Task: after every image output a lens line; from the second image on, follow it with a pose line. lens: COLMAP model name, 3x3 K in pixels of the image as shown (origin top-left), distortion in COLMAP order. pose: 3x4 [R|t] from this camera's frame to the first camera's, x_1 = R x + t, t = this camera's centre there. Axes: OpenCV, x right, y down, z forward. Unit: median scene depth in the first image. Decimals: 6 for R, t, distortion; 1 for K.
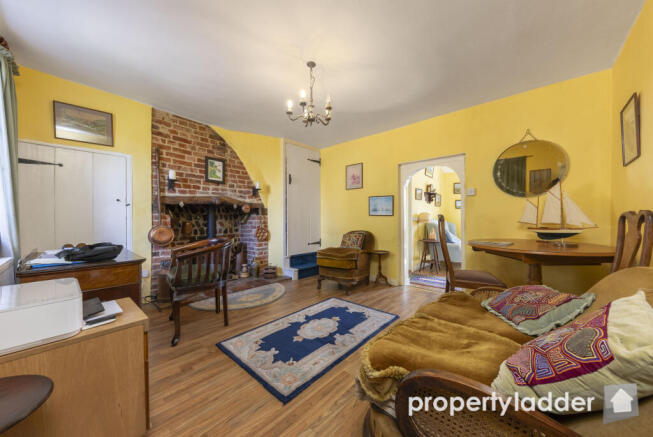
lens RADIAL K [[223.9, 0, 329.0], [0, 223.9, 217.9], [0, 0, 1]] dist [0.008656, -0.000980]
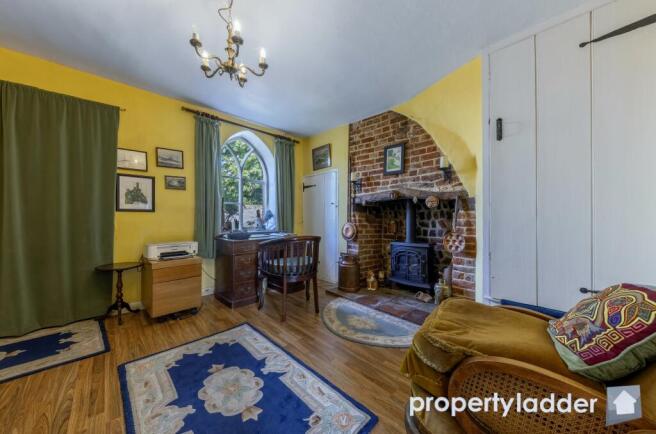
lens RADIAL K [[226.5, 0, 328.7], [0, 226.5, 218.0], [0, 0, 1]] dist [0.000953, -0.000604]
pose [[-0.052877, 0.001585, -0.998600, 0.368803], [0.000022, 0.999999, 0.001586, 0.006515], [0.998601, 0.000062, -0.052877, 0.835994]]
